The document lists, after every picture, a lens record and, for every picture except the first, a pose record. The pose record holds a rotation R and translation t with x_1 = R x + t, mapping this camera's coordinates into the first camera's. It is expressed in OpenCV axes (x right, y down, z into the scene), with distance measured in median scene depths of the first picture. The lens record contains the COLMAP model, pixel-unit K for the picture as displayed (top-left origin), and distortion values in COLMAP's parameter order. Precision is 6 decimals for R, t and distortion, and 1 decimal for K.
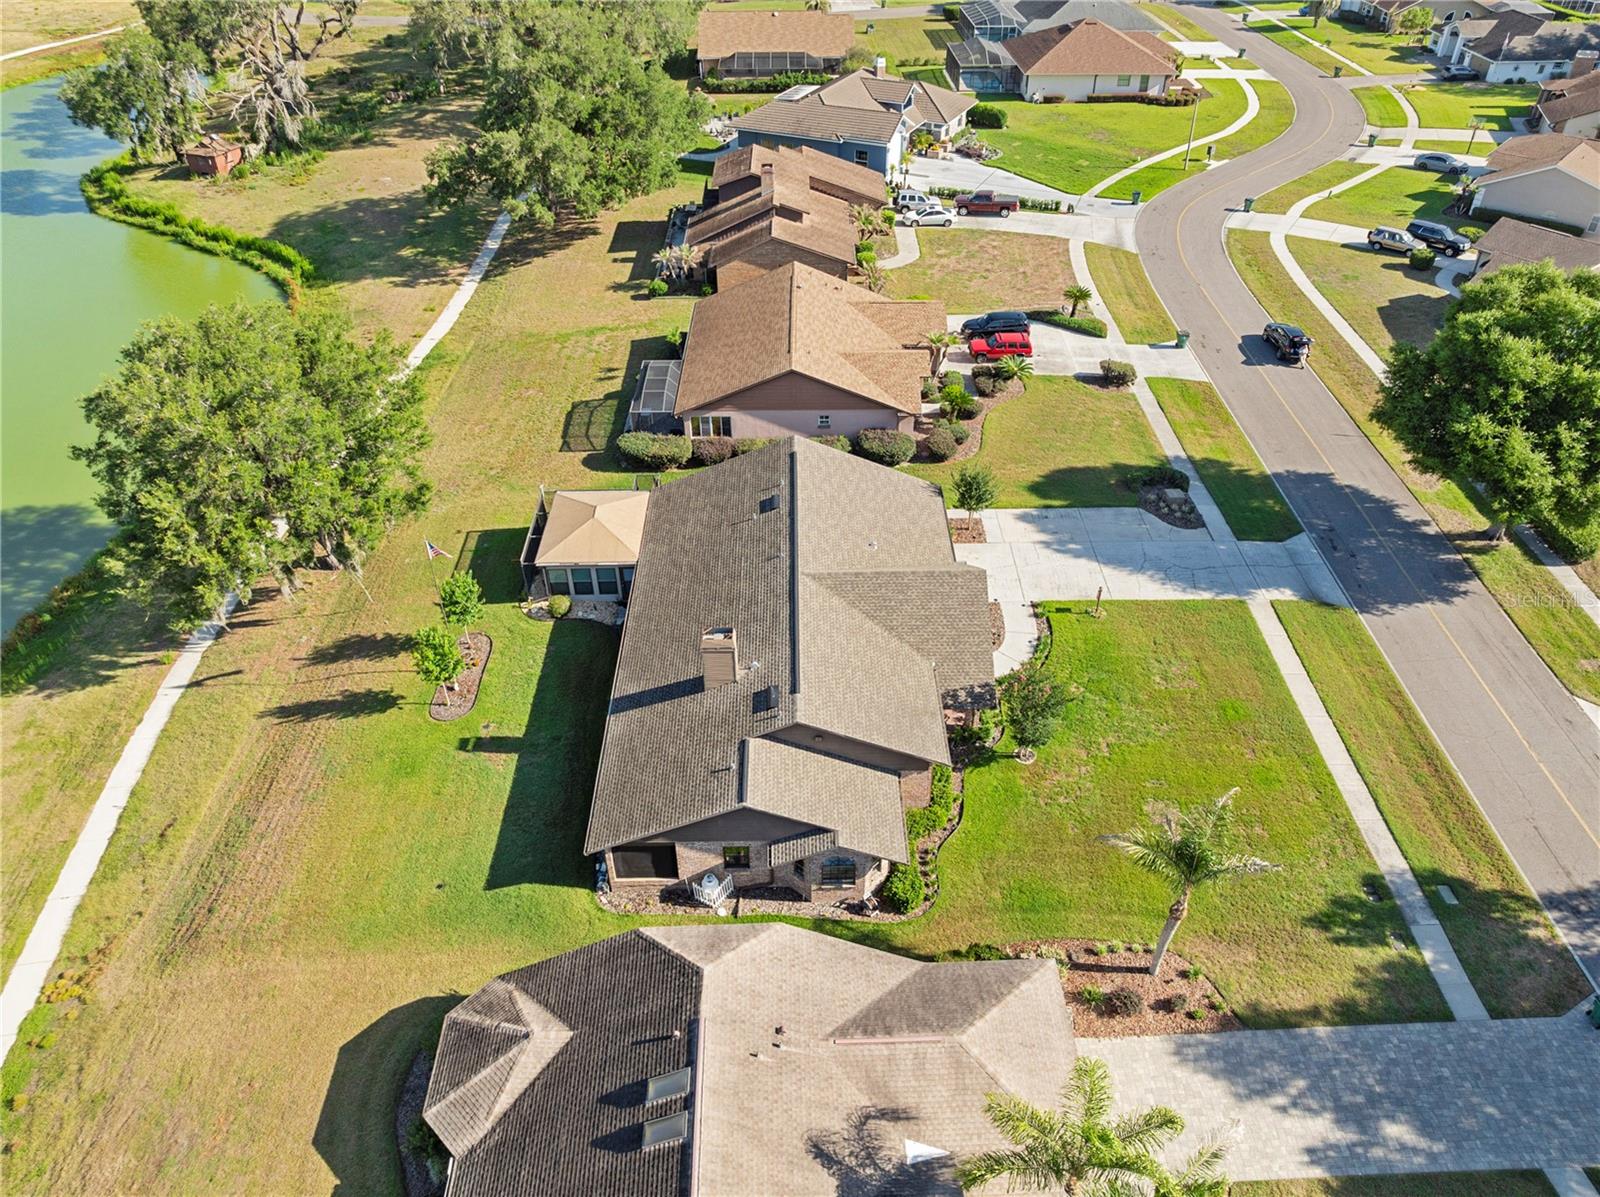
lens RADIAL K [[1129.1, 0, 812.3], [0, 1129.1, 597.4], [0, 0, 1]] dist [-0.043898, 0.004708]
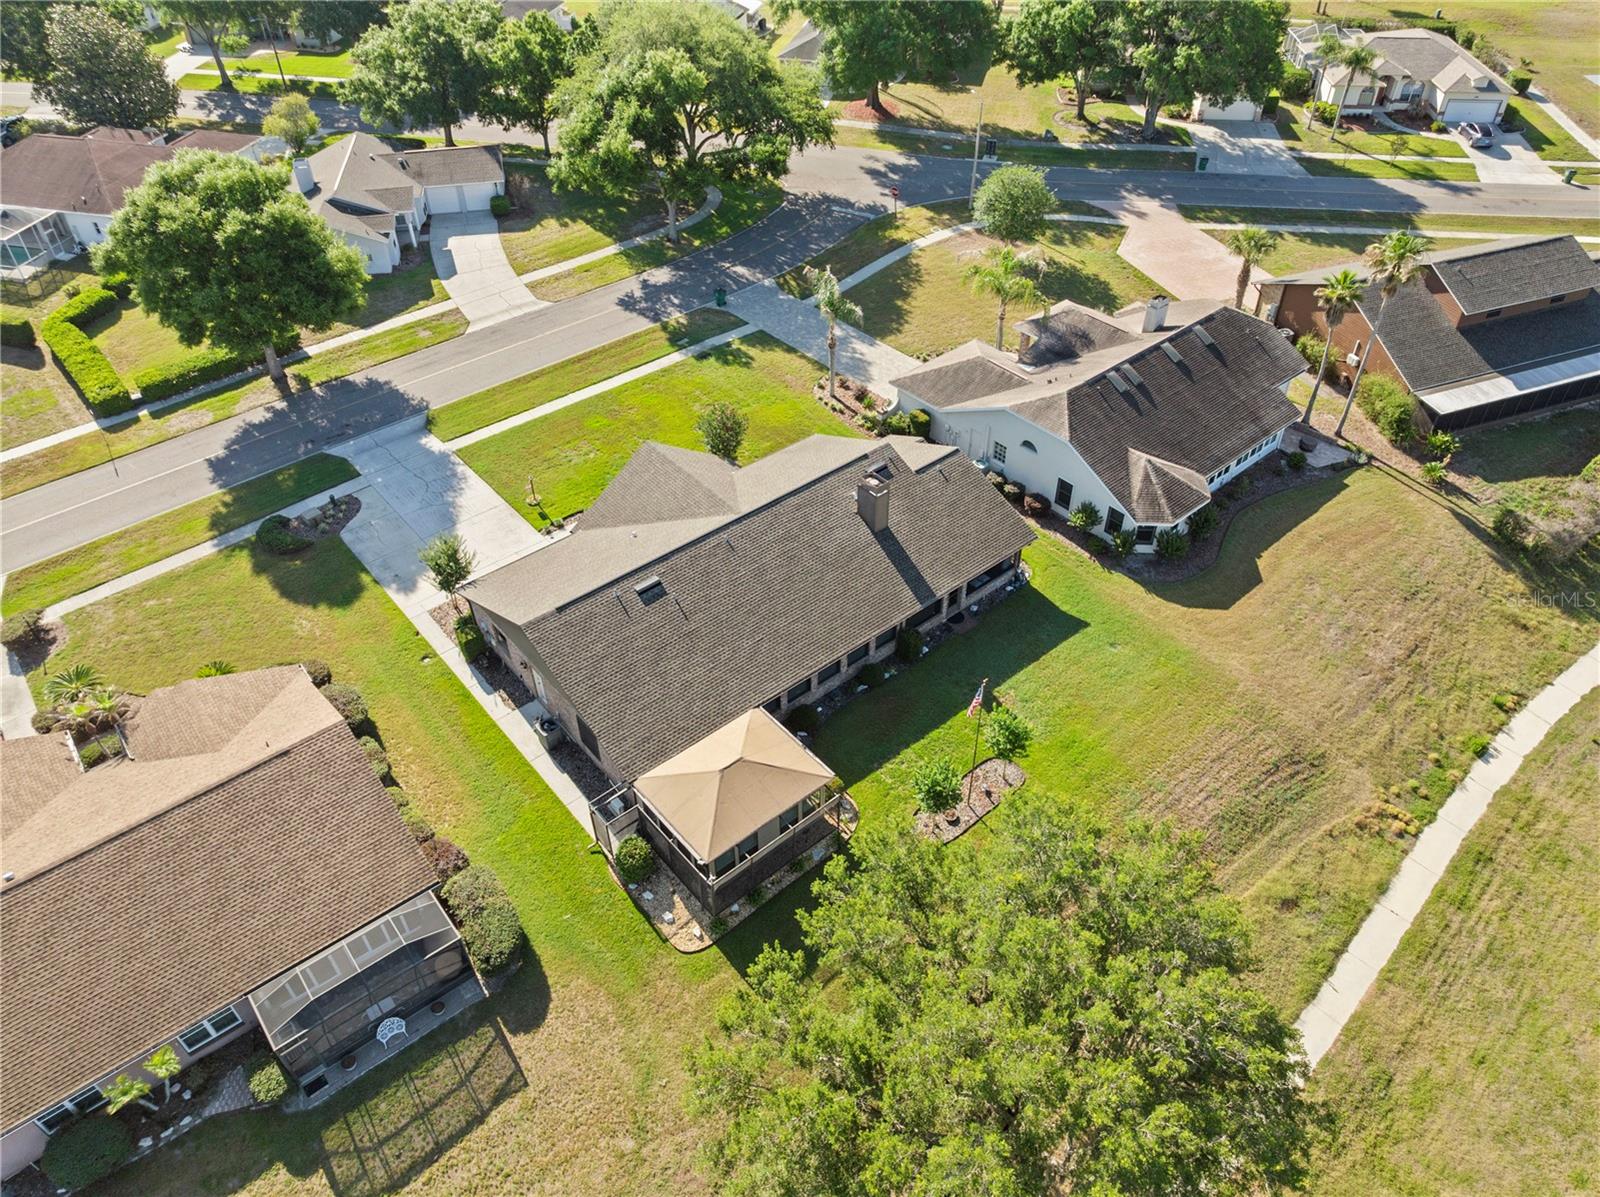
lens RADIAL K [[1129.1, 0, 812.3], [0, 1129.1, 597.4], [0, 0, 1]] dist [-0.043898, 0.004708]
pose [[-0.629955, -0.508657, 0.586878, -0.628068], [0.482509, 0.335797, 0.808966, -0.720719], [-0.608558, 0.792785, 0.033894, 0.841691]]
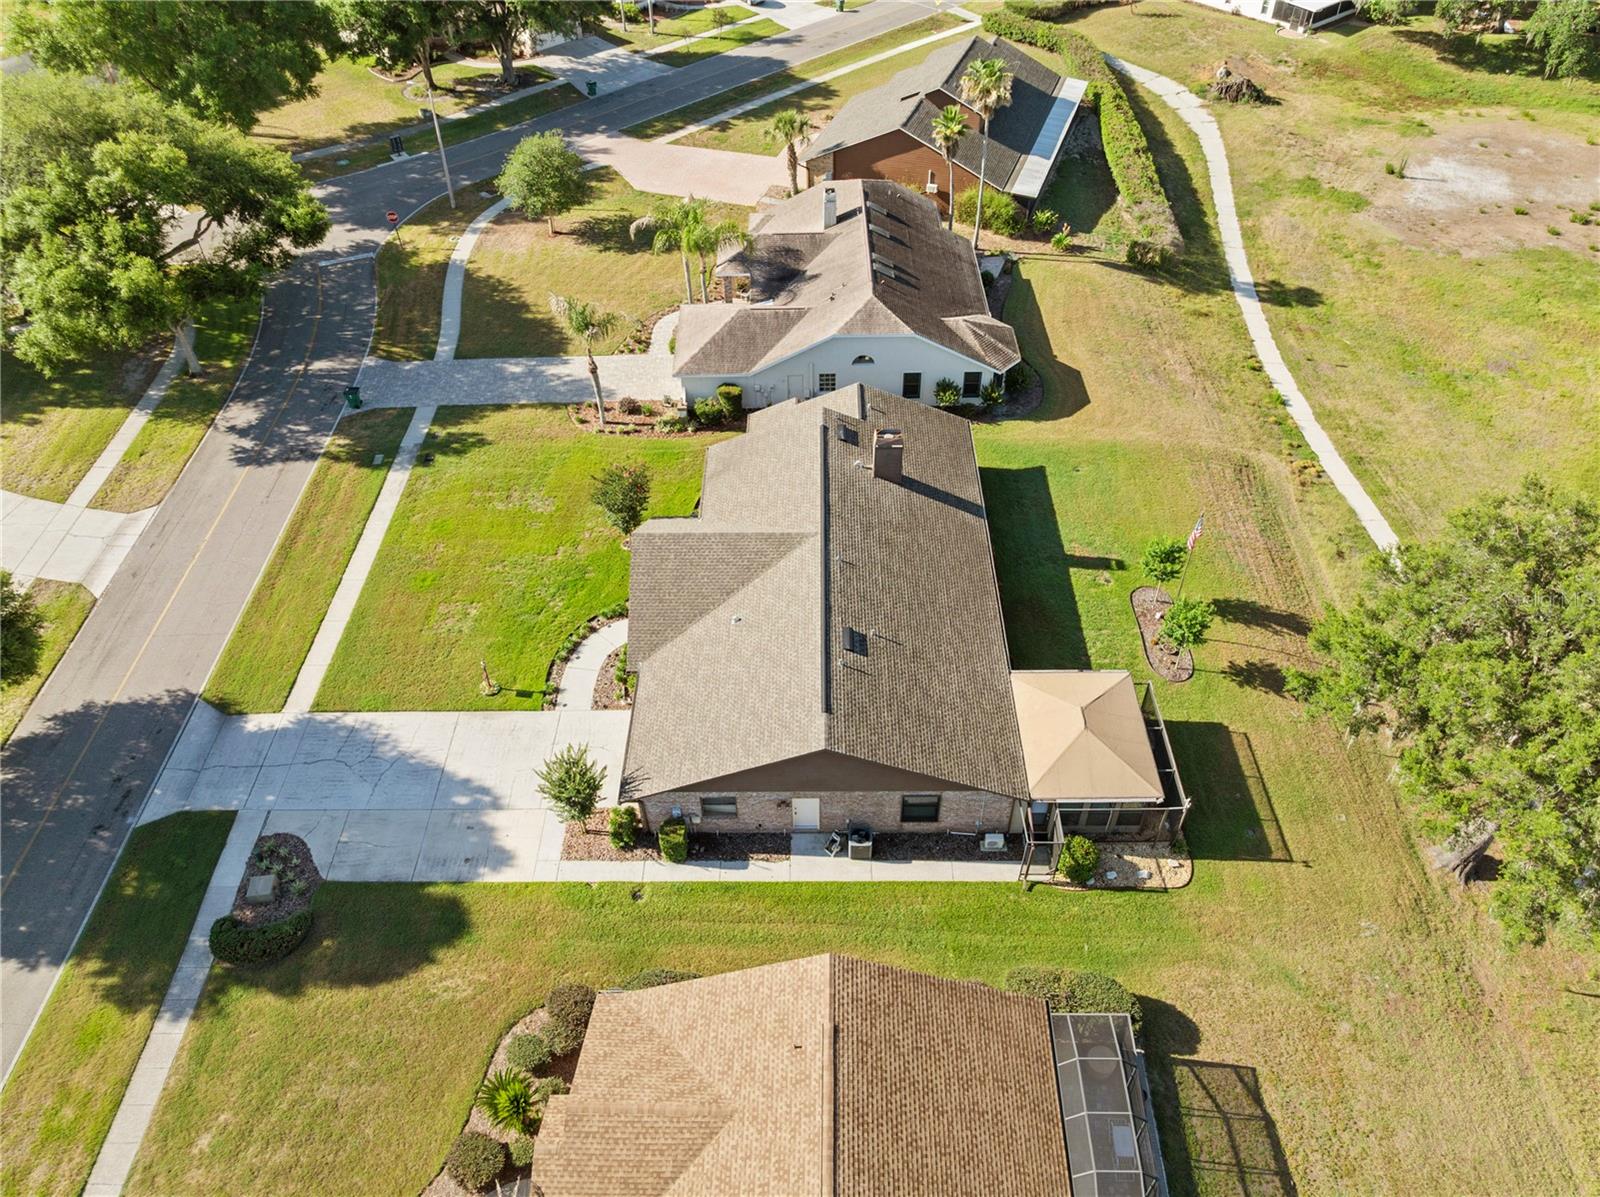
lens RADIAL K [[1144.7, 0, 813.2], [0, 1144.7, 594.3], [0, 0, 1]] dist [-0.040980, -0.002776]
pose [[-0.999684, -0.002092, 0.025045, -0.026693], [0.024471, 0.146090, 0.988969, -0.863510], [-0.005728, 0.989269, -0.145993, 1.026017]]
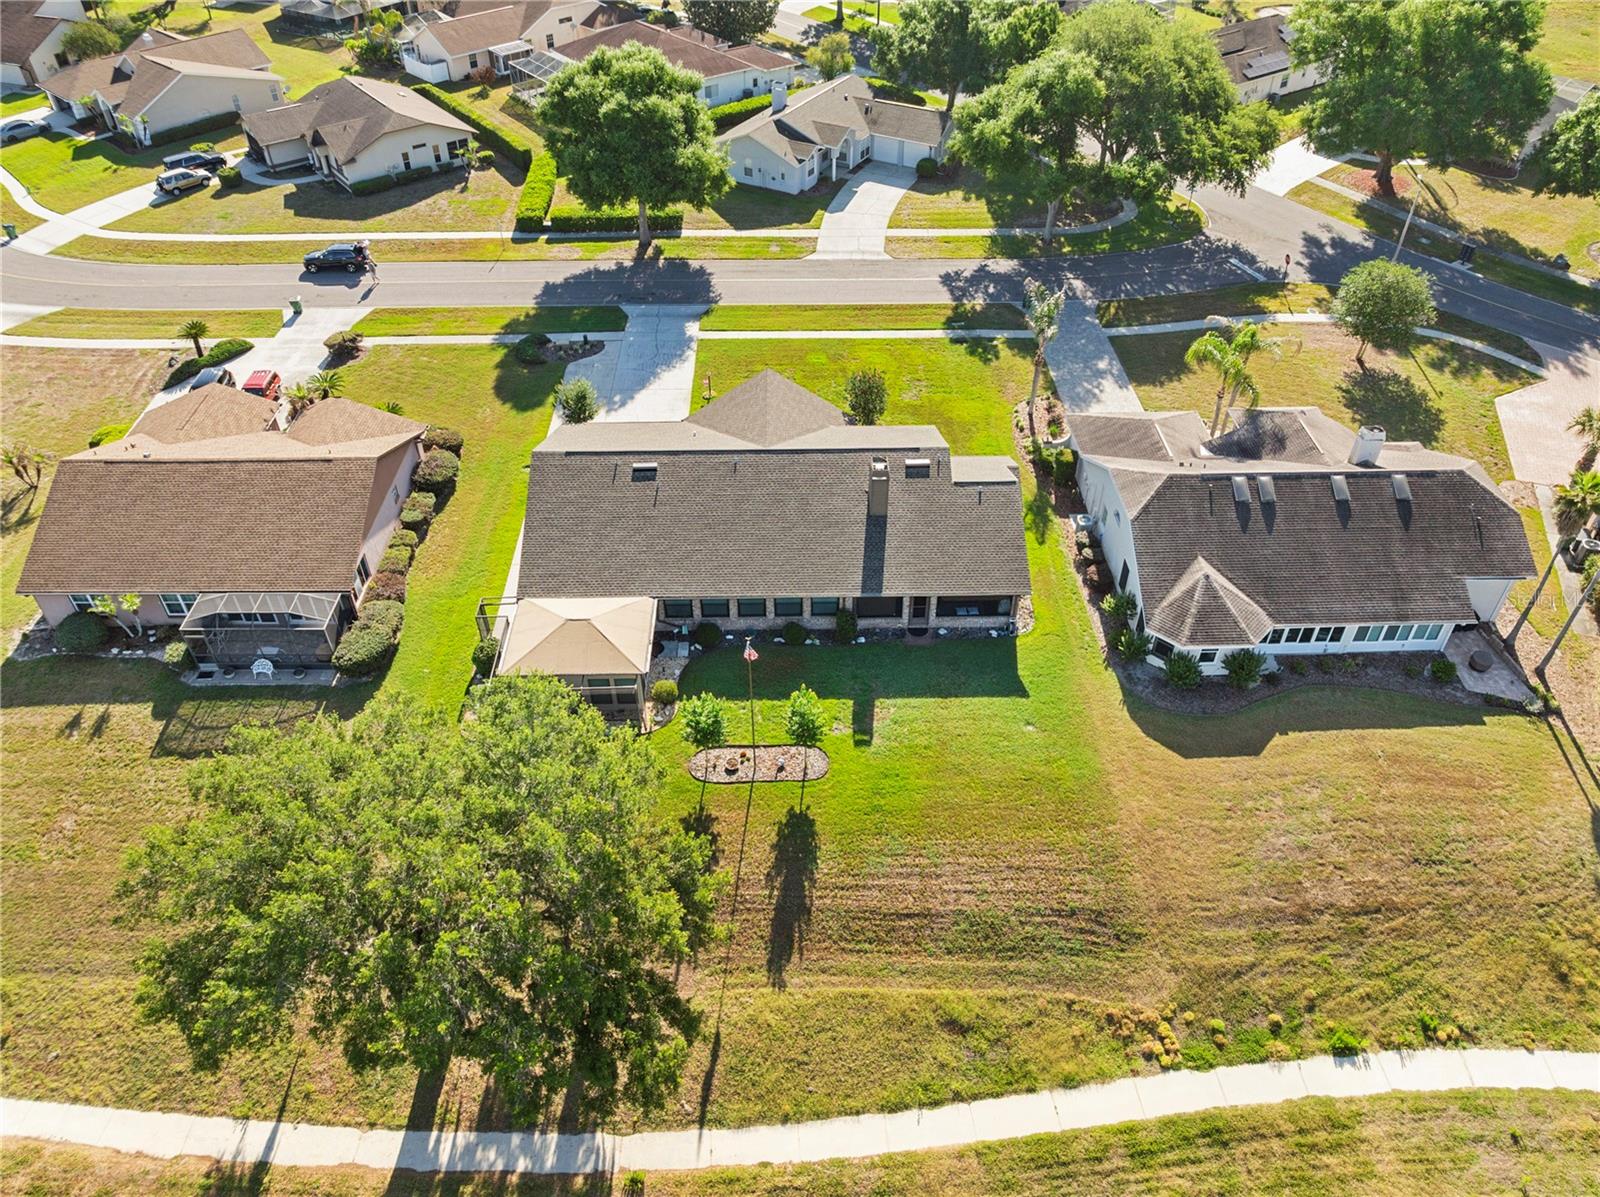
lens RADIAL K [[1144.7, 0, 813.2], [0, 1144.7, 594.3], [0, 0, 1]] dist [-0.040980, -0.002776]
pose [[-0.006244, -0.649051, 0.760719, -0.867518], [0.609441, 0.600657, 0.517487, -0.441607], [-0.792807, 0.466845, 0.391808, 0.483659]]
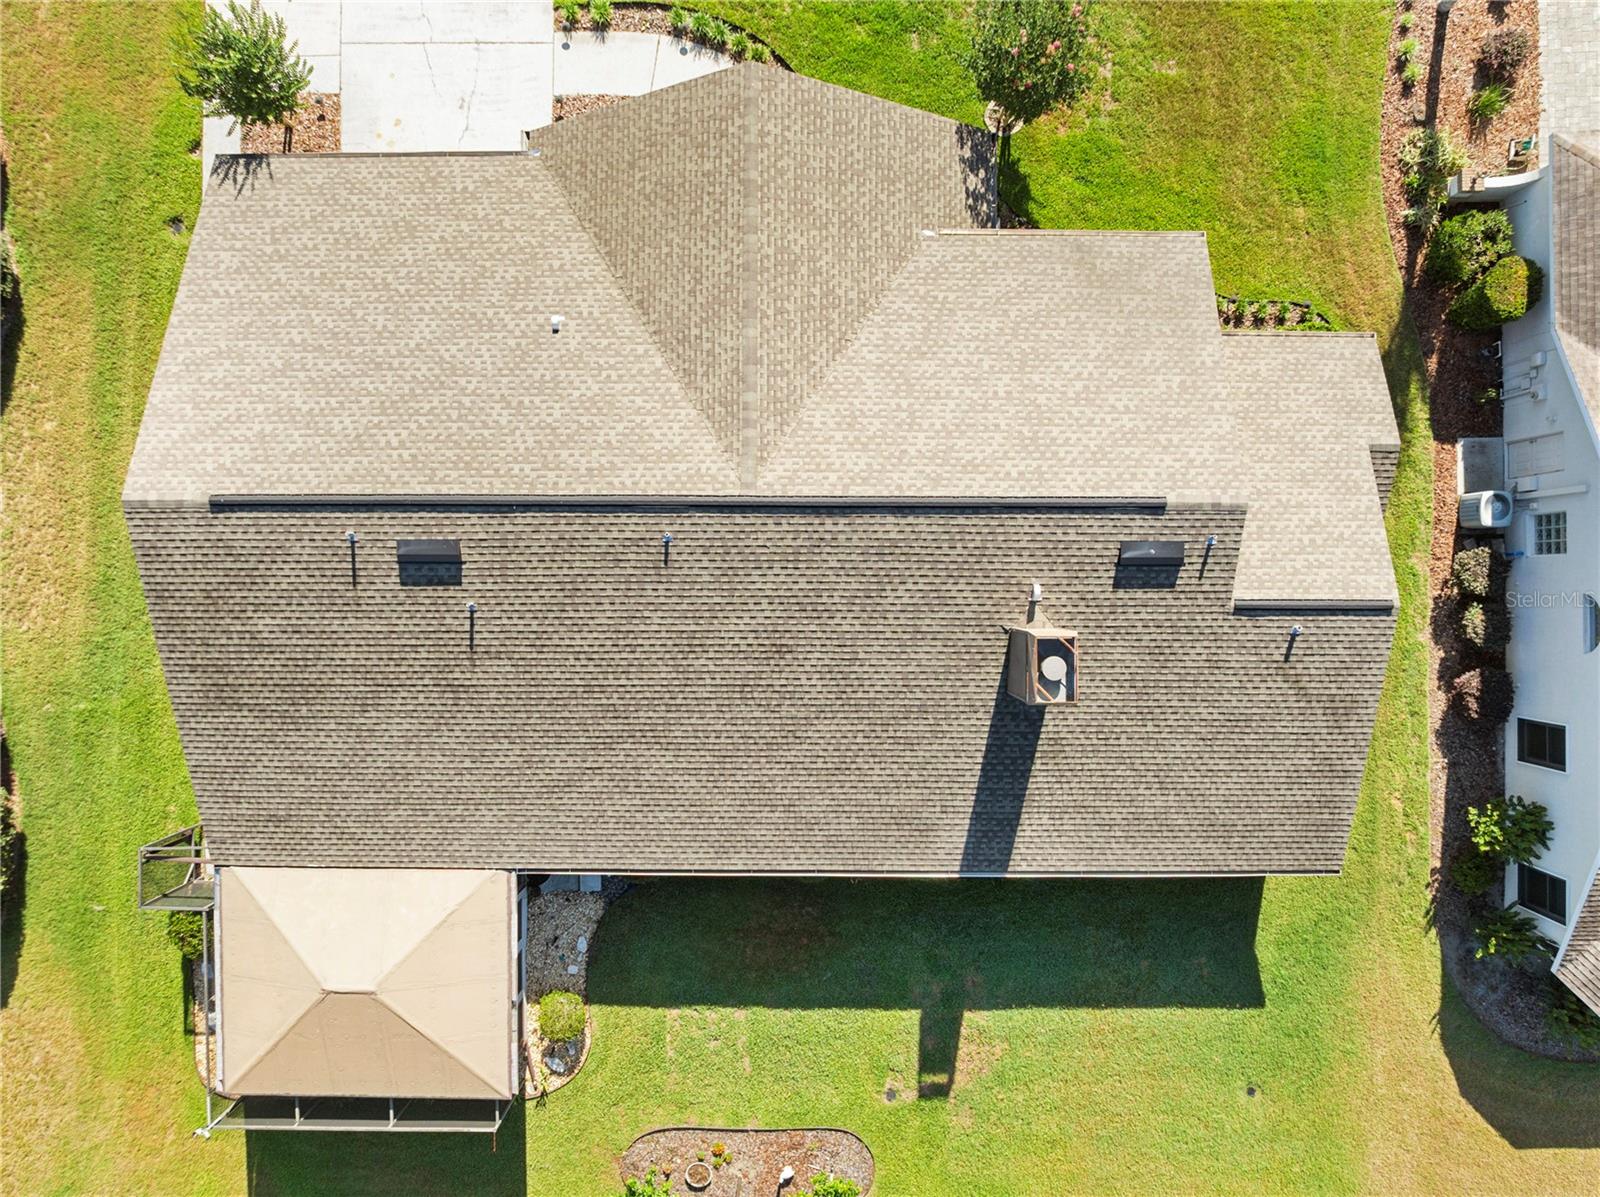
lens RADIAL K [[1129.1, 0, 812.3], [0, 1129.1, 597.4], [0, 0, 1]] dist [-0.043898, 0.004708]
pose [[0.021269, -0.999774, -0.000157, -0.043545], [0.615432, 0.012969, 0.788083, -0.294743], [-0.787903, -0.016859, 0.615568, 0.611130]]
